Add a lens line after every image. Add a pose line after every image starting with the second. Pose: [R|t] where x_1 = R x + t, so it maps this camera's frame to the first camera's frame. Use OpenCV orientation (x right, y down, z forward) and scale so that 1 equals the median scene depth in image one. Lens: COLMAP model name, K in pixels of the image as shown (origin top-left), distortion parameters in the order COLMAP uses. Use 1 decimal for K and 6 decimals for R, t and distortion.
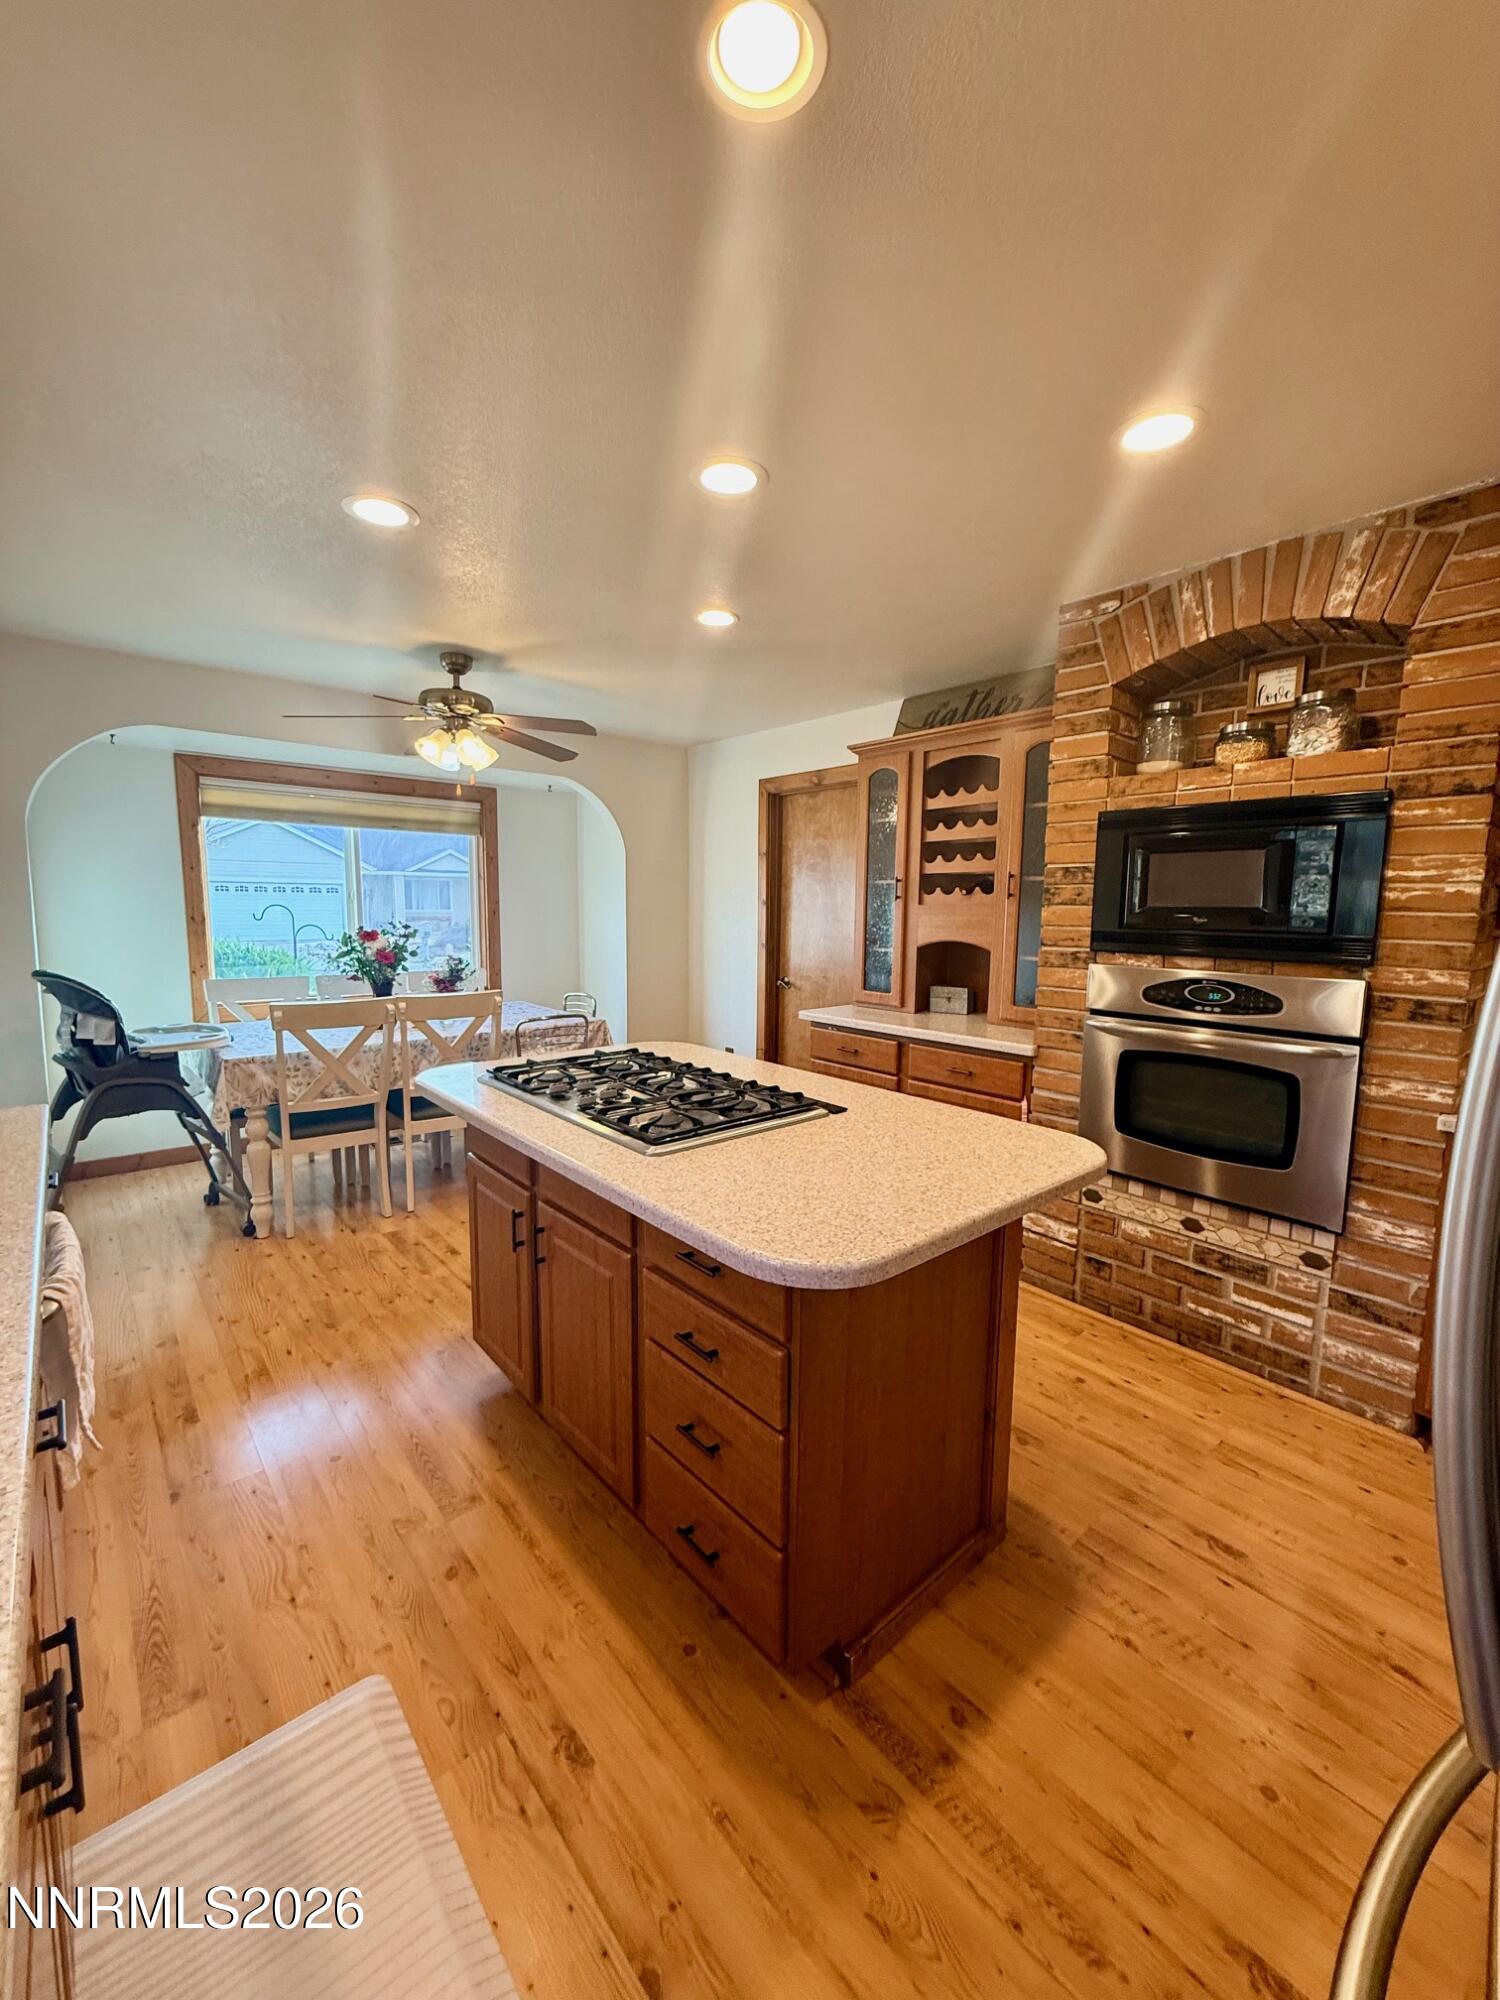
lens RADIAL K [[794.4, 0, 751.0], [0, 794.4, 997.8], [0, 0, 1]] dist [-0.000555, 0.000054]
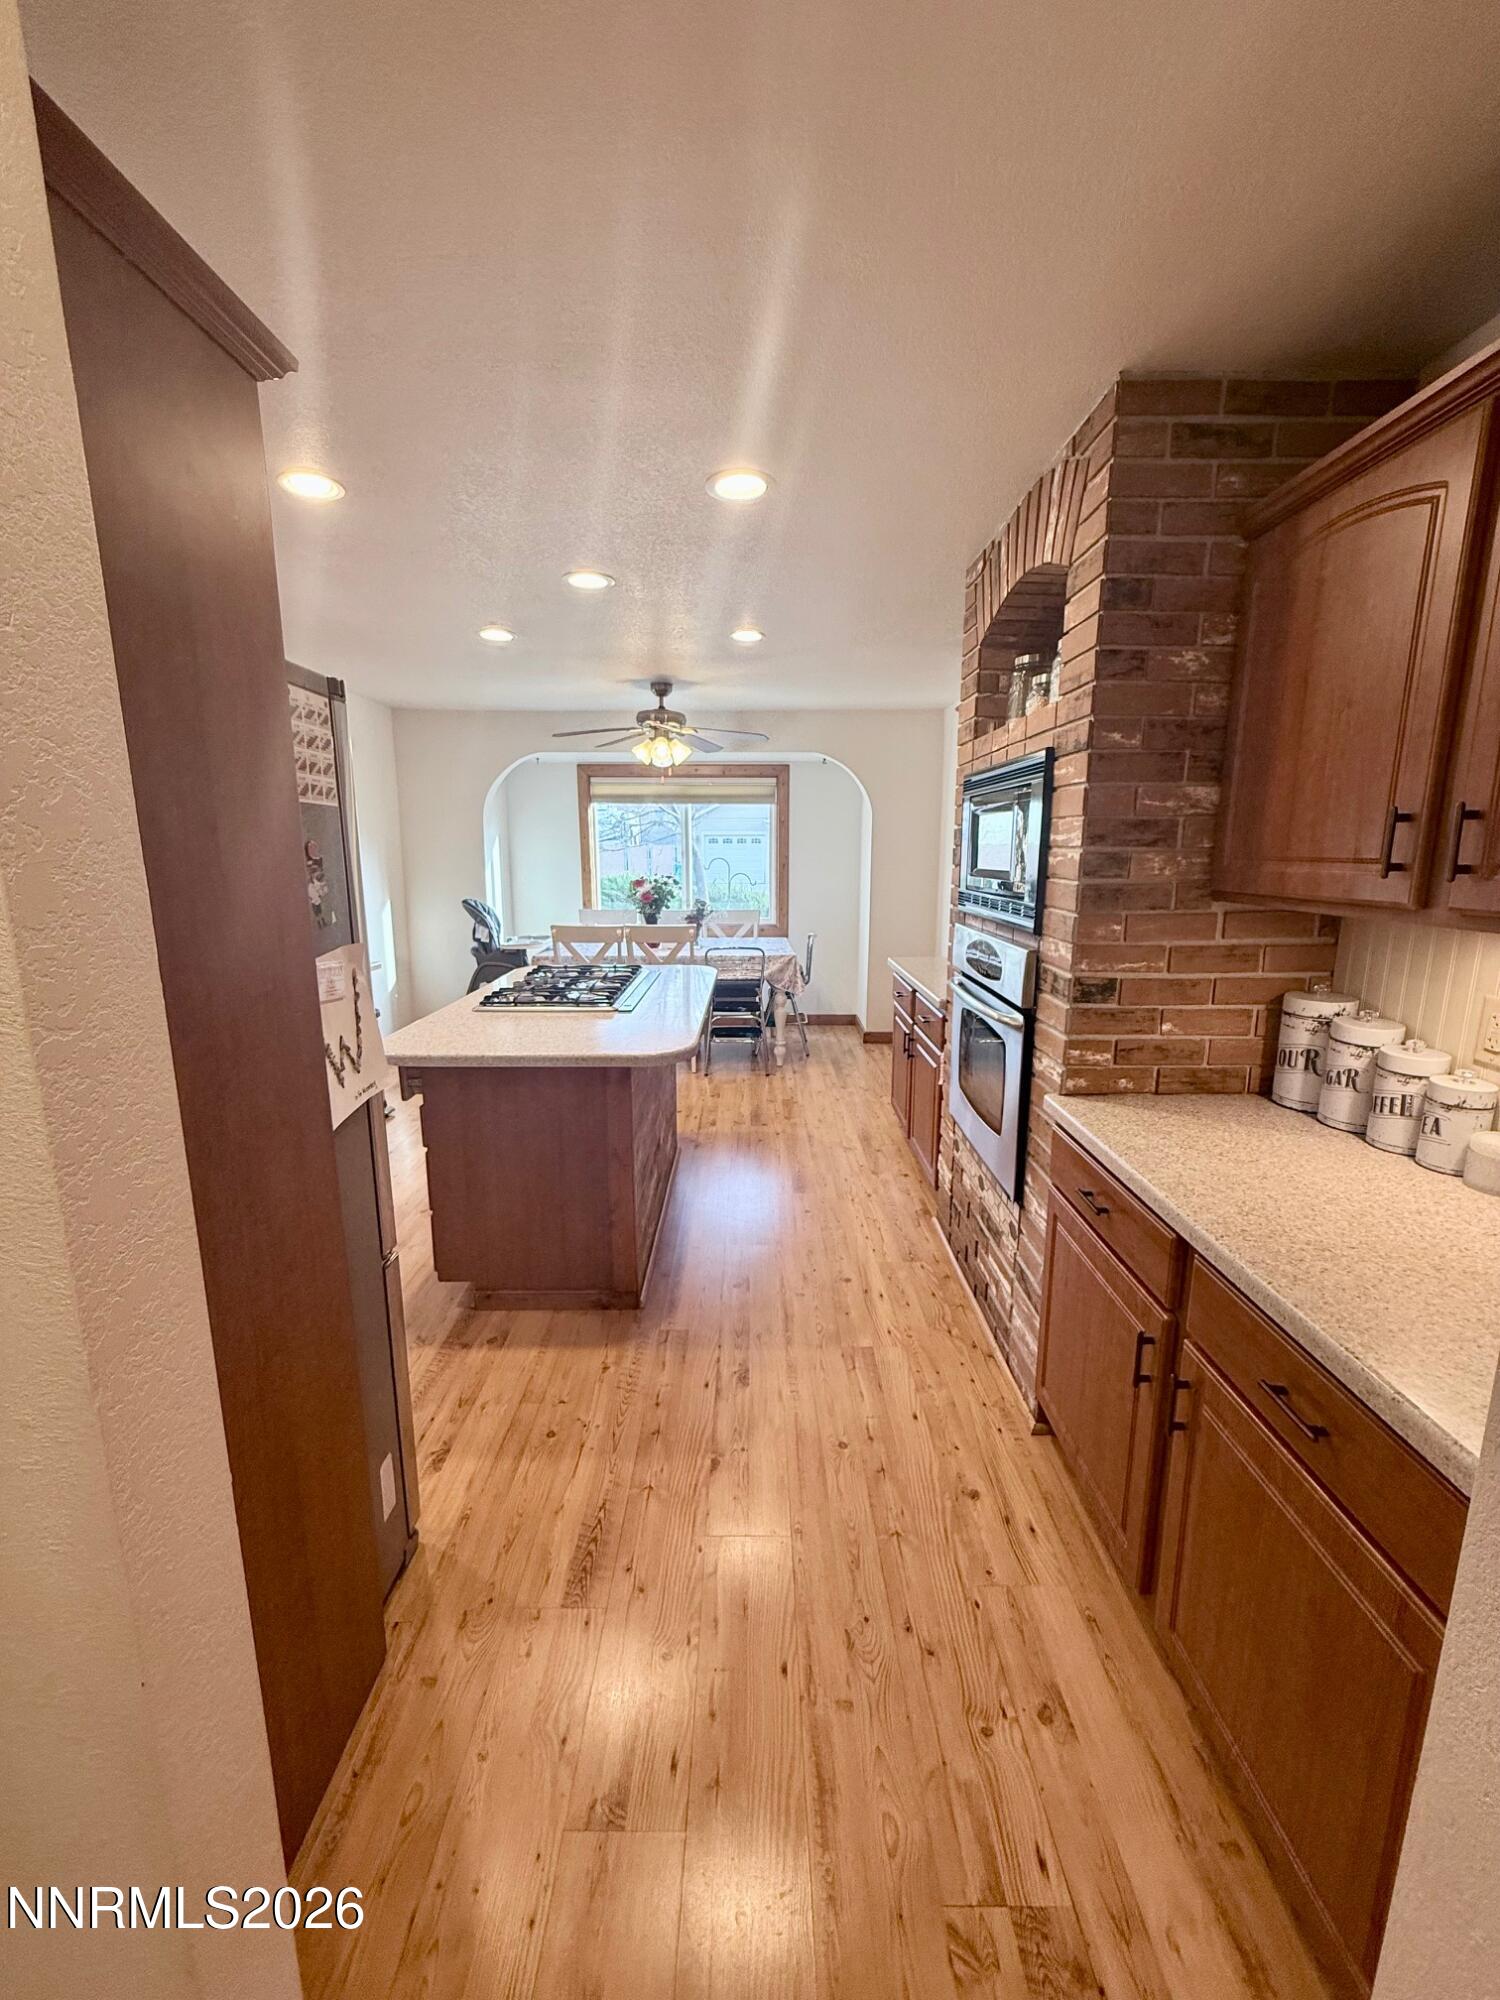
lens RADIAL K [[794.4, 0, 751.0], [0, 794.4, 997.8], [0, 0, 1]] dist [-0.000555, 0.000054]
pose [[0.752433, 0.110856, -0.649273, 0.755173], [-0.067068, 0.993507, 0.091906, -0.019104], [0.655246, -0.025608, 0.754982, 0.030710]]
